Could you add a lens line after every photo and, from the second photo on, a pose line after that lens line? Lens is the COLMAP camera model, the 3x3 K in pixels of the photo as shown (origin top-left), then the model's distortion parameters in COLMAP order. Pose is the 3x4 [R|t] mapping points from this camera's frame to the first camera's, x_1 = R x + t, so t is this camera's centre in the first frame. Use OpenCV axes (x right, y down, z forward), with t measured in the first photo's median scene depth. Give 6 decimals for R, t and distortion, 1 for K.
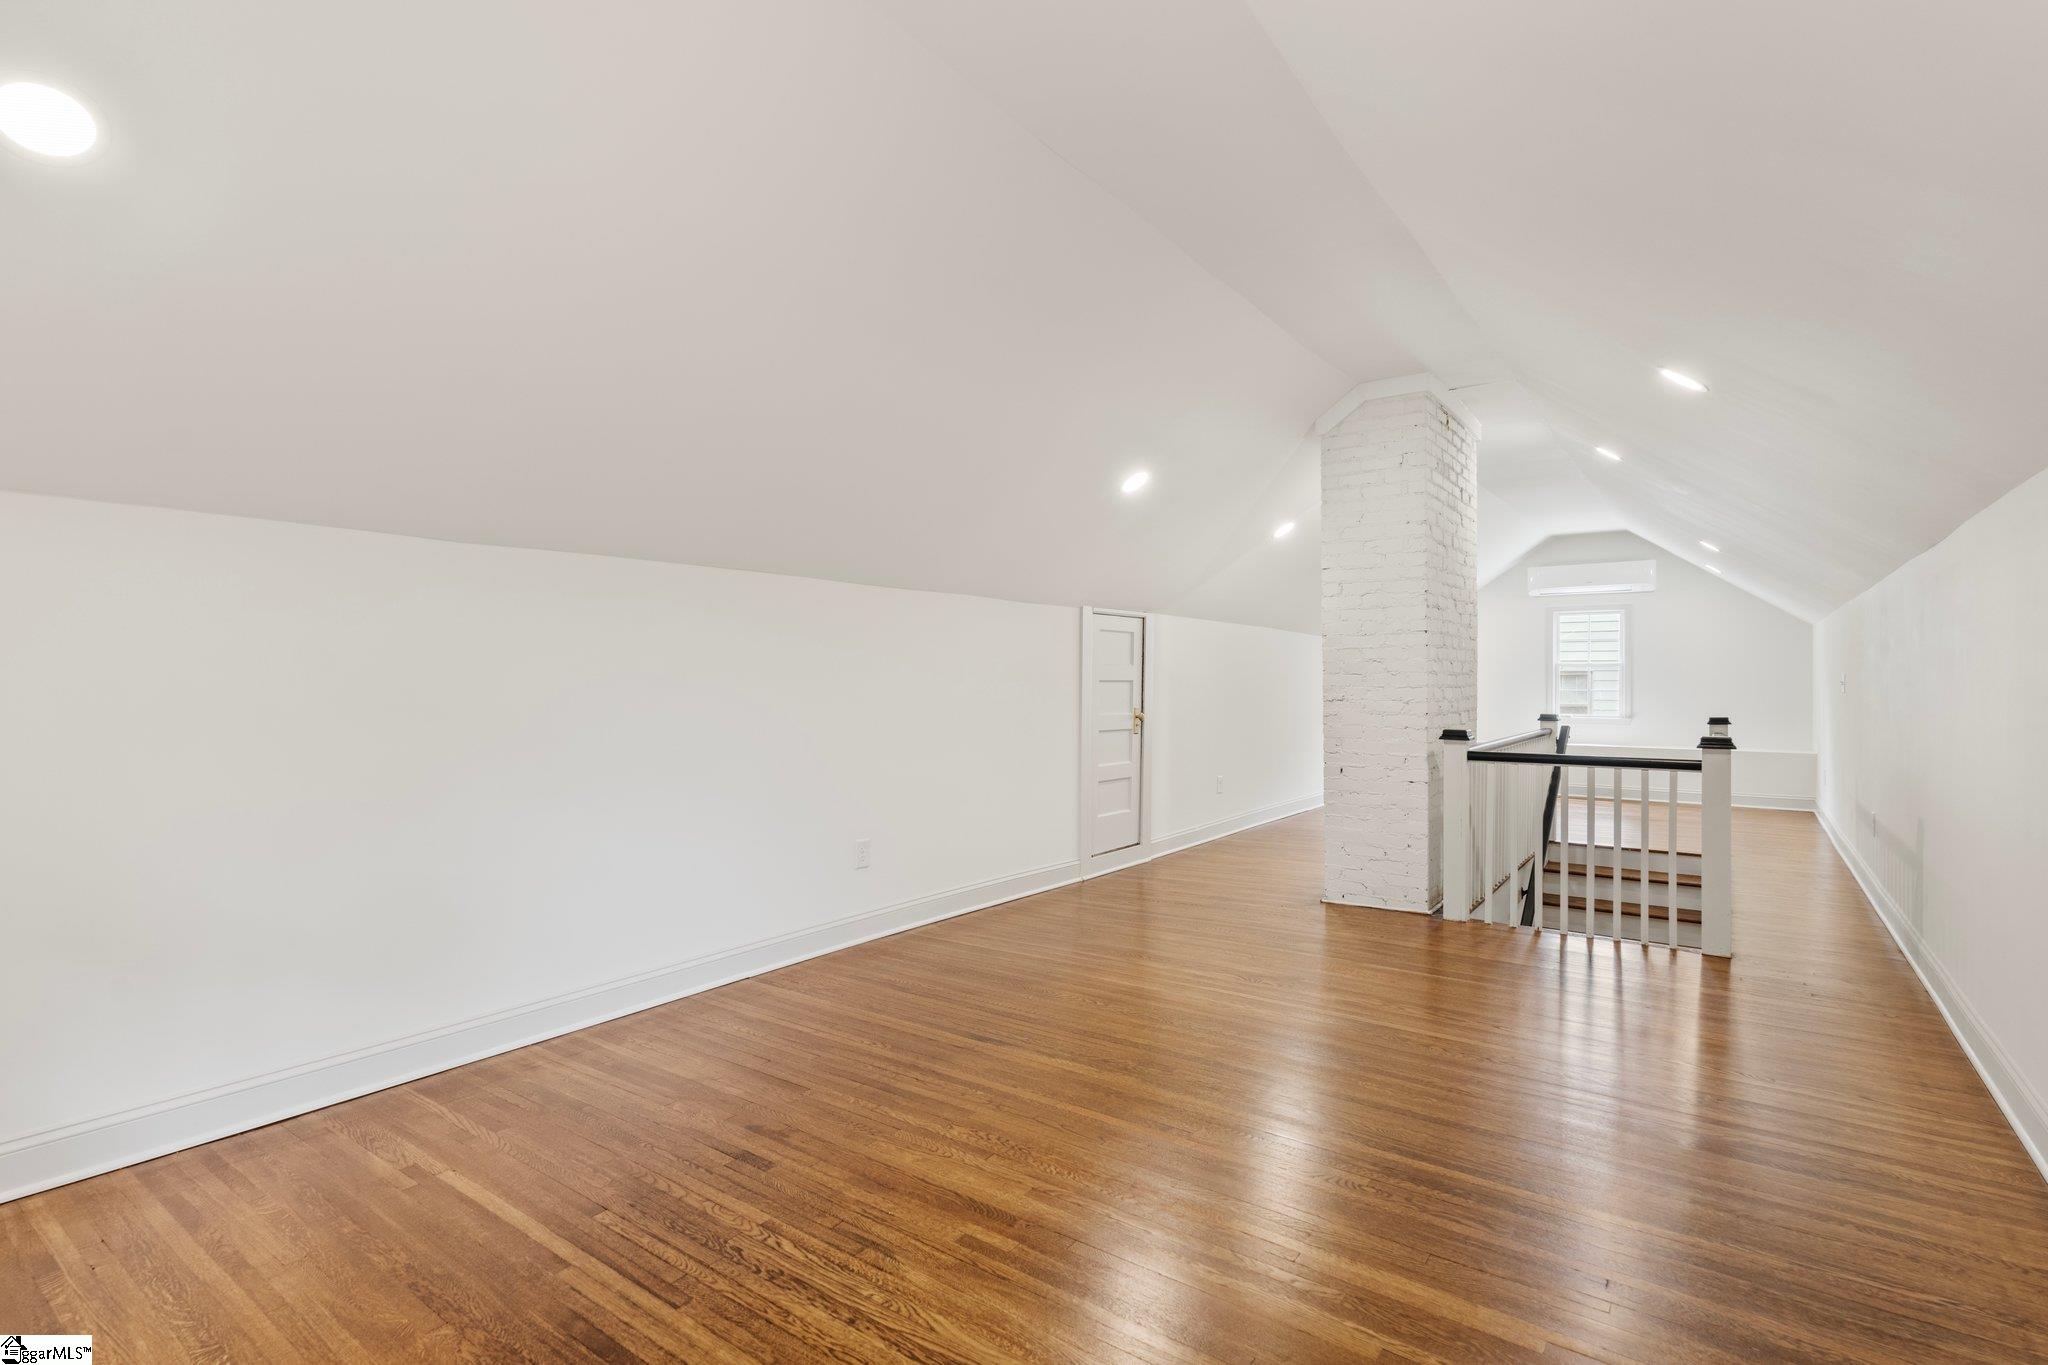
lens RADIAL K [[975.6, 0, 1019.2], [0, 975.6, 684.1], [0, 0, 1]] dist [-0.001855, -0.000473]
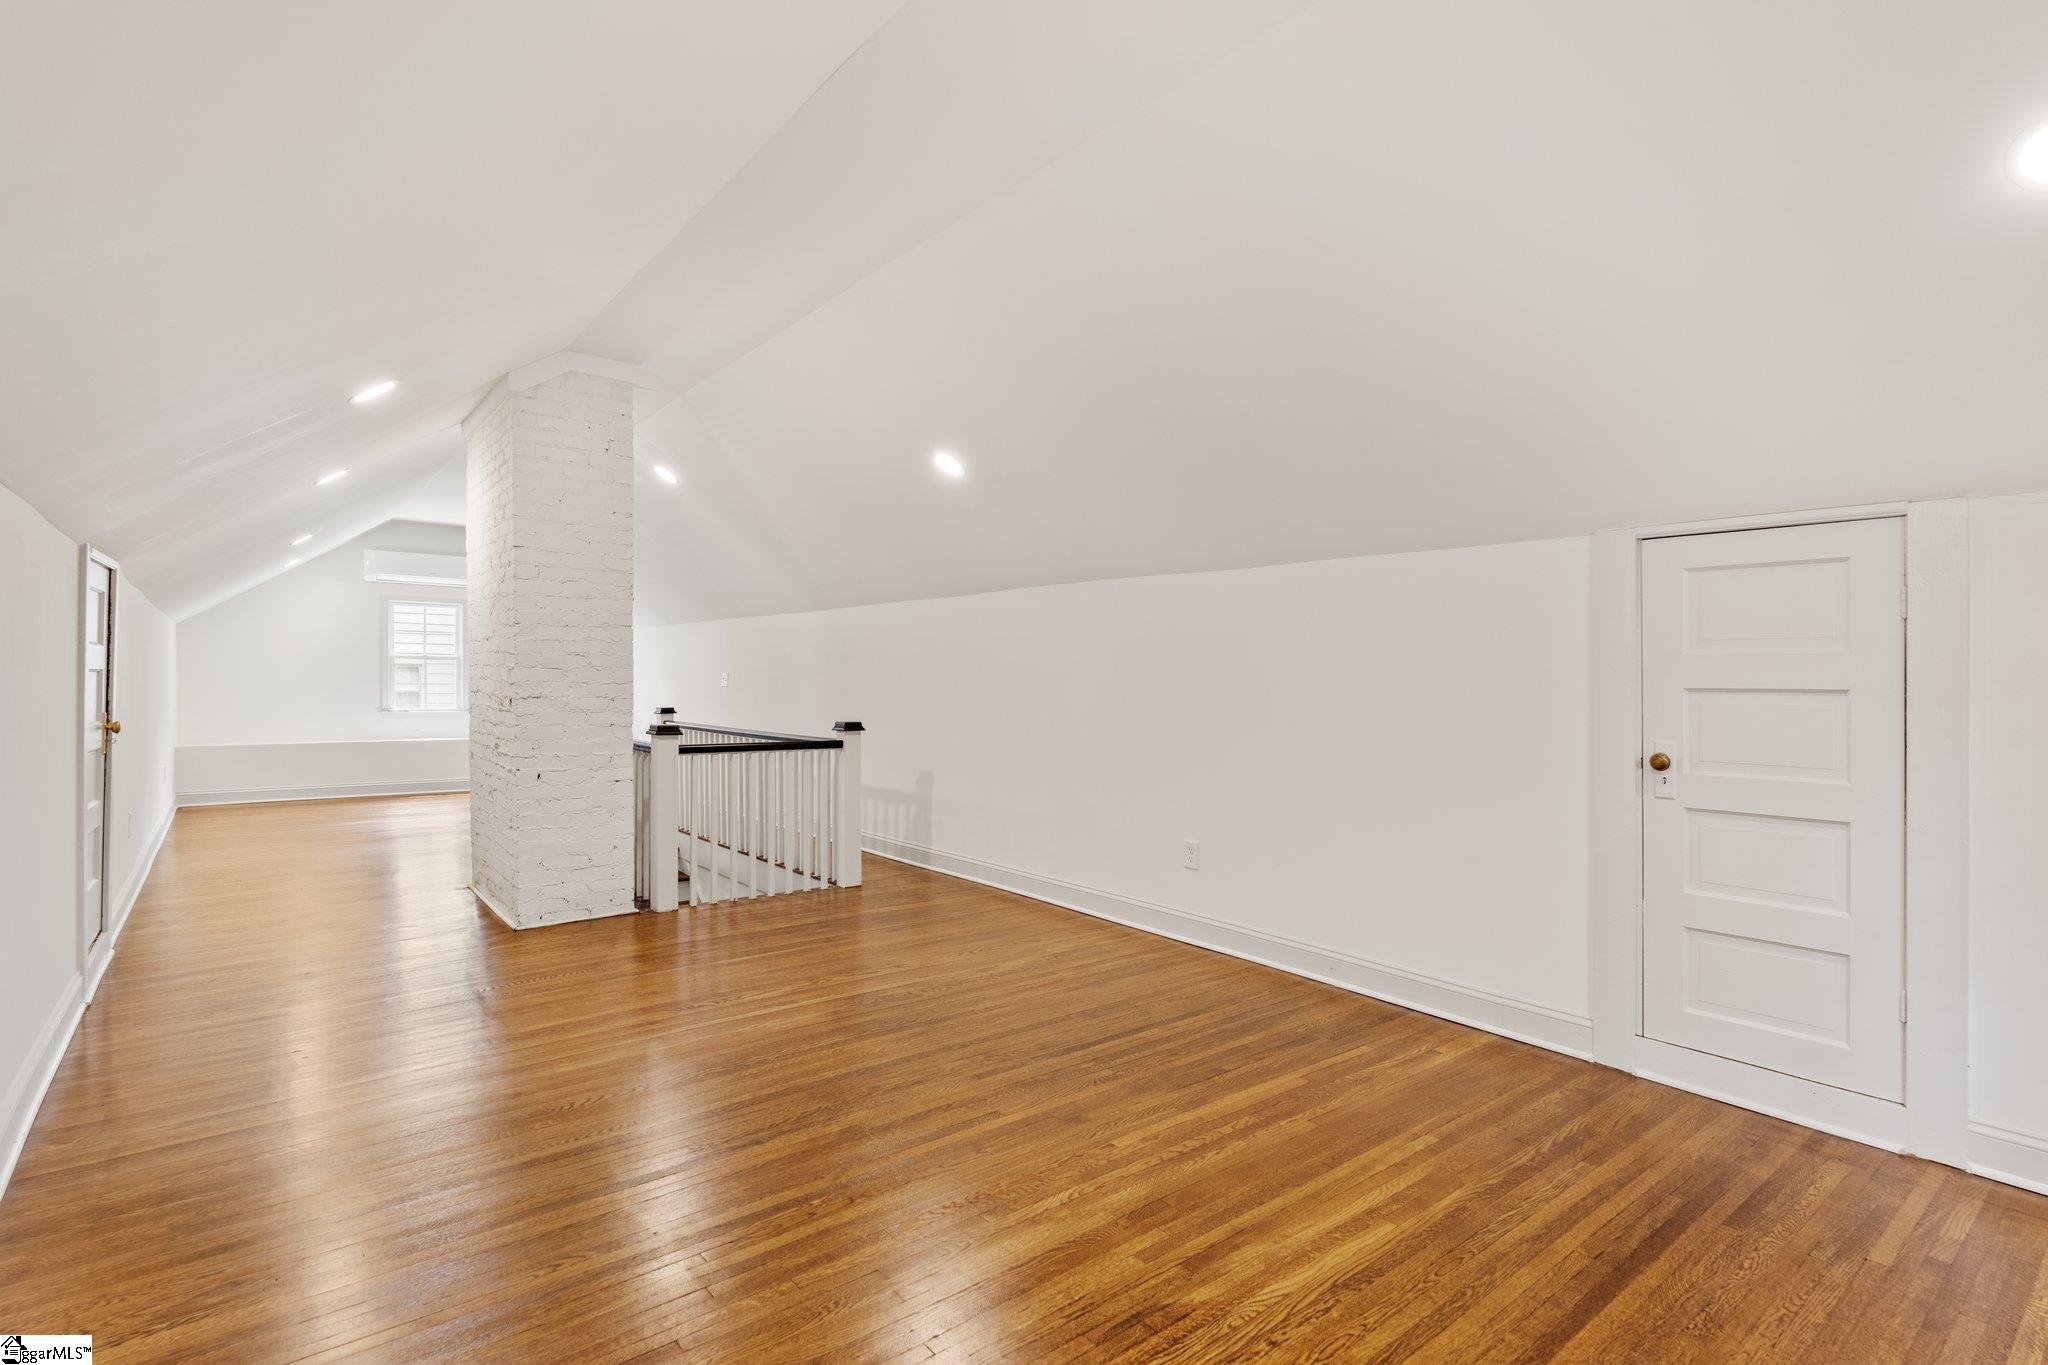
lens RADIAL K [[975.6, 0, 1019.2], [0, 975.6, 684.1], [0, 0, 1]] dist [-0.001855, -0.000473]
pose [[0.270513, 0.000485, 0.962716, -0.426578], [-0.009224, 0.999955, 0.002087, -0.001701], [-0.962672, -0.009444, 0.270505, 0.357217]]
